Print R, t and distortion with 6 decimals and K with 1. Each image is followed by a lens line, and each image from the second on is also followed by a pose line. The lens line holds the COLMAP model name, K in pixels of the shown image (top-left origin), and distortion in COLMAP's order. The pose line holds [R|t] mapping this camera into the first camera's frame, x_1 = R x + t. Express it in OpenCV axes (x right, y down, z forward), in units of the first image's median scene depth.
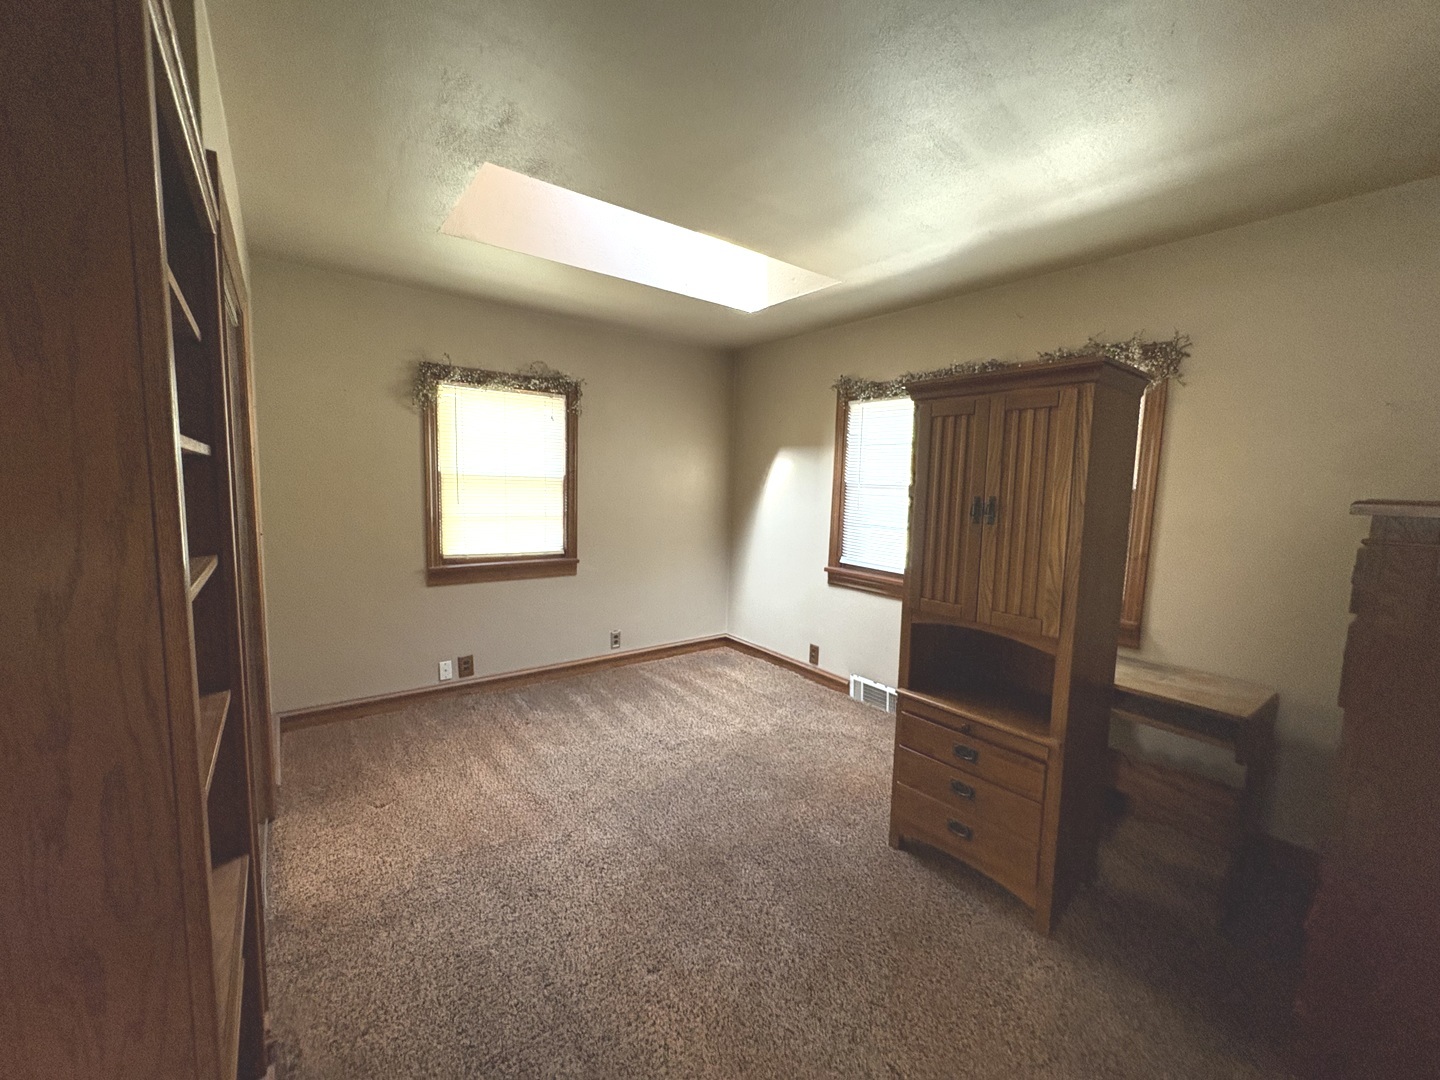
lens RADIAL K [[571.8, 0, 715.9], [0, 571.8, 543.2], [0, 0, 1]] dist [0.002577, 0.000229]
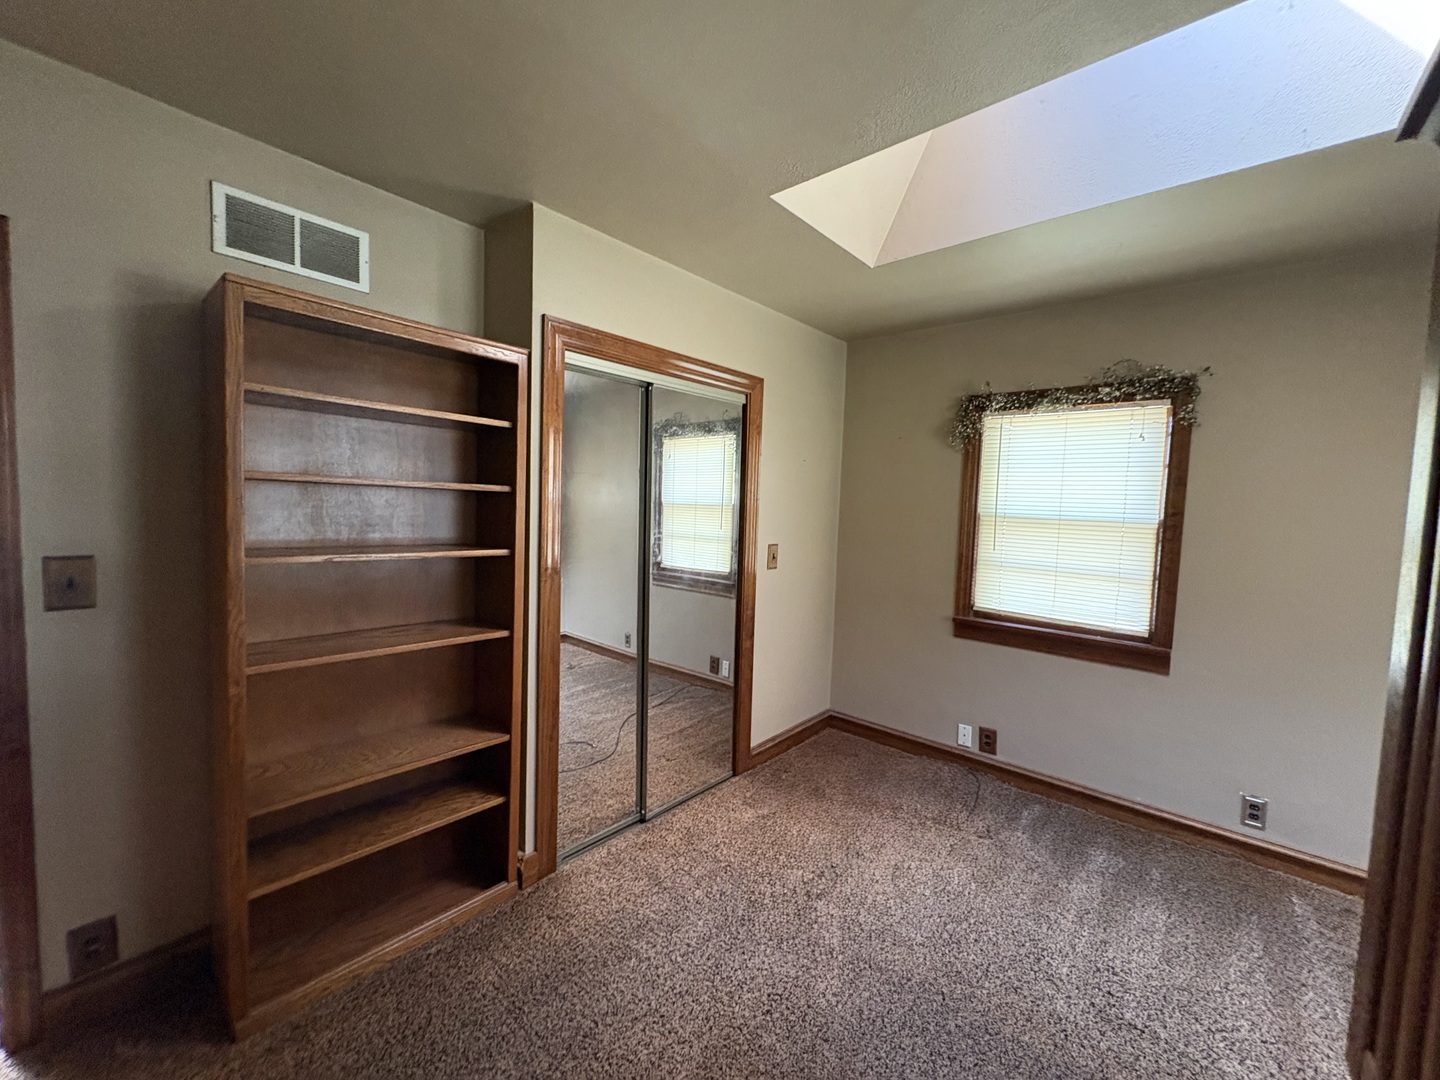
lens RADIAL K [[571.8, 0, 715.6], [0, 571.8, 540.9], [0, 0, 1]] dist [0.002577, 0.000229]
pose [[0.209914, 0.046404, -0.976618, 0.290078], [-0.137301, 0.990374, 0.017547, -0.037603], [0.968031, 0.130407, 0.214265, 0.383984]]
